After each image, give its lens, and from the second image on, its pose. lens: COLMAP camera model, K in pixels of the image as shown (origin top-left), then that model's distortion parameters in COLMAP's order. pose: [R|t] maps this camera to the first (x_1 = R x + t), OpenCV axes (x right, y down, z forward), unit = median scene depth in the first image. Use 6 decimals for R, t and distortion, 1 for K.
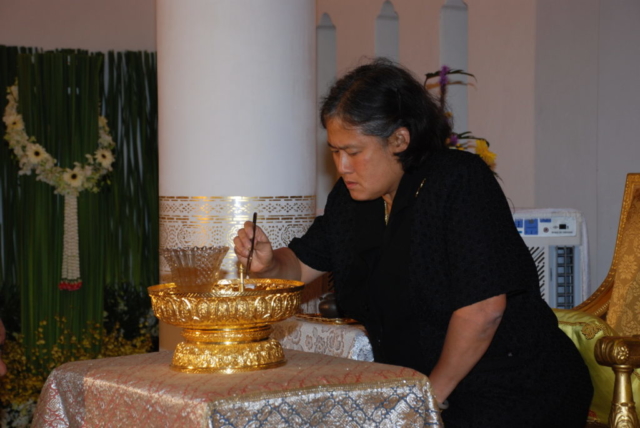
lens RADIAL K [[1737.8, 0, 319.6], [0, 1737.8, 215.0], [0, 0, 1]] dist [0.697382, 0.000000]
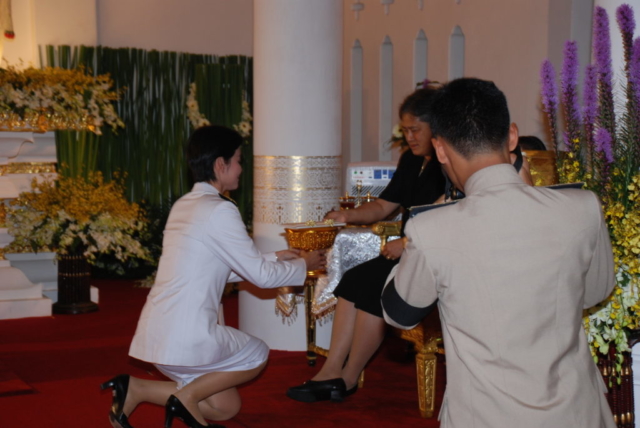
lens RADIAL K [[1374.5, 0, 319.8], [0, 1374.5, 218.8], [0, 0, 1]] dist [0.558288, 0.000000]
pose [[0.992600, 0.015732, -0.120408, 0.107325], [-0.009599, 0.998635, 0.051346, -0.013806], [0.121052, -0.049810, 0.991396, -0.290223]]
